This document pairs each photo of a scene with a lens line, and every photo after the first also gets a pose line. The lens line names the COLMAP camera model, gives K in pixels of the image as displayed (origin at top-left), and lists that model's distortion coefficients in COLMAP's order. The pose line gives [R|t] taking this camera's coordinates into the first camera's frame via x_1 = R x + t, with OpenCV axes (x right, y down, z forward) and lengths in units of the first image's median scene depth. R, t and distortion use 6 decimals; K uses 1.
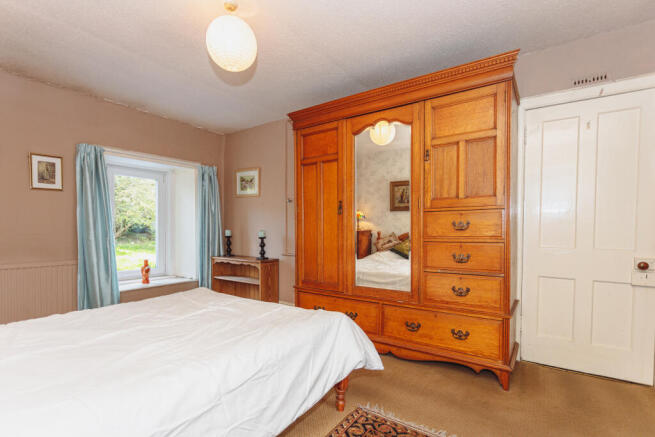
lens RADIAL K [[323.2, 0, 328.3], [0, 323.2, 239.3], [0, 0, 1]] dist [-0.000024, -0.000045]
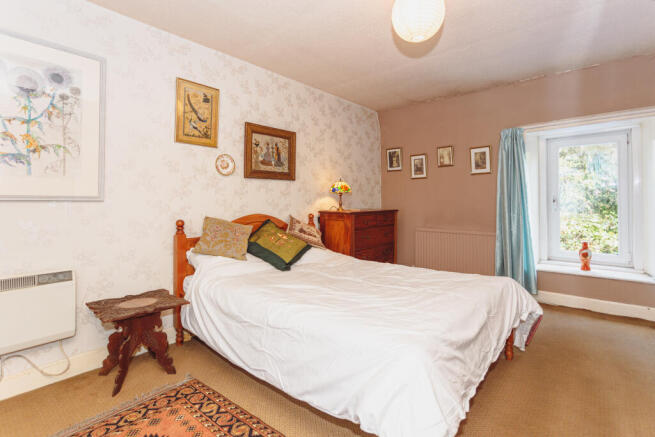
lens RADIAL K [[309.4, 0, 328.7], [0, 309.4, 201.1], [0, 0, 1]] dist [-0.000383, -0.000042]
pose [[-0.094719, -0.005454, -0.995489, 0.381835], [-0.029921, 0.999549, -0.002629, -0.026495], [0.995054, 0.029537, -0.094840, 0.522621]]
